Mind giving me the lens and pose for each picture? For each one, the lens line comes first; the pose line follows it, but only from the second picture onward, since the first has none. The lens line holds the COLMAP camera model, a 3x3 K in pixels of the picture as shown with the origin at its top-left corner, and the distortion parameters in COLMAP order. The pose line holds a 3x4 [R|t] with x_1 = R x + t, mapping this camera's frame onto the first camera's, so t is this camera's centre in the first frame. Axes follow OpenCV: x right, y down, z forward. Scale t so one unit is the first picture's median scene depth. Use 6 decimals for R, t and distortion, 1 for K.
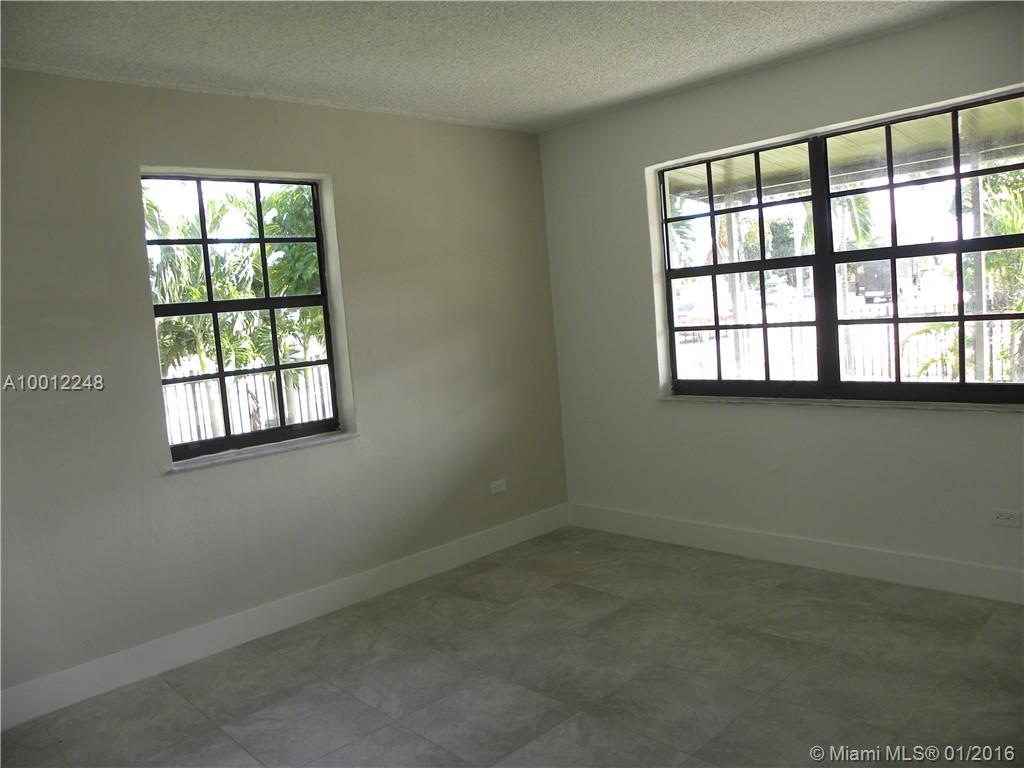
lens RADIAL K [[764.5, 0, 511.2], [0, 764.5, 387.1], [0, 0, 1]] dist [-0.150941, 0.080499]
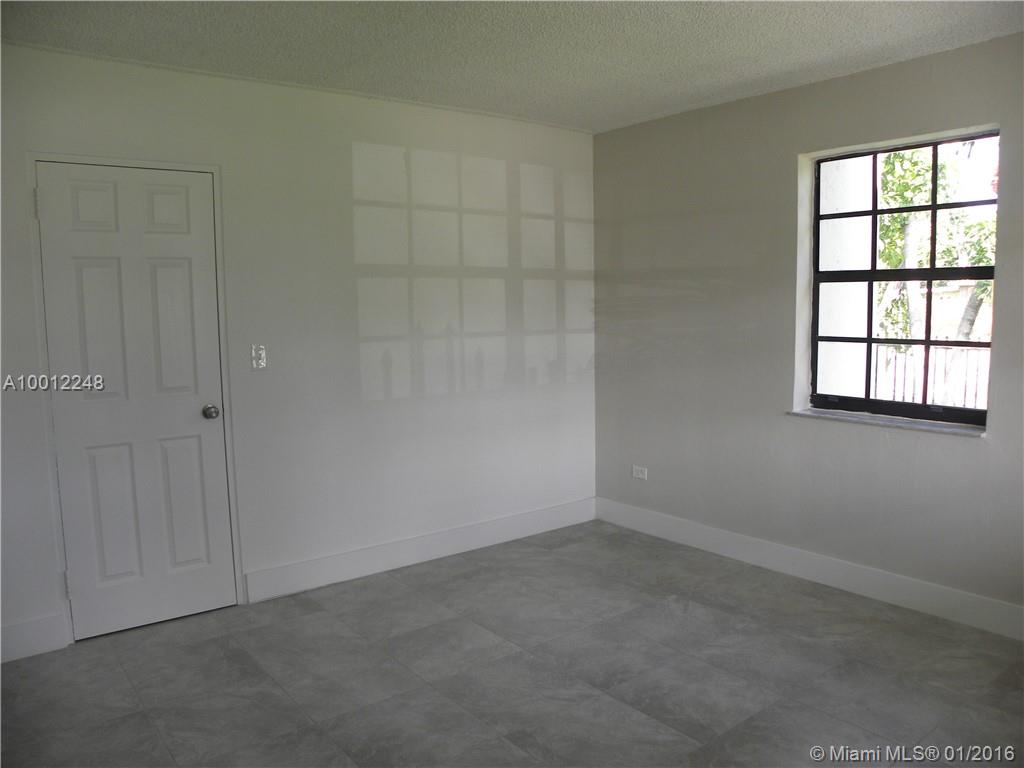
lens RADIAL K [[764.5, 0, 512.5], [0, 764.5, 382.0], [0, 0, 1]] dist [-0.150941, 0.080499]
pose [[-0.089738, 0.188779, -0.977911, 0.805934], [-0.078587, 0.977469, 0.195905, -0.145405], [0.992860, 0.094431, -0.072881, 0.685991]]
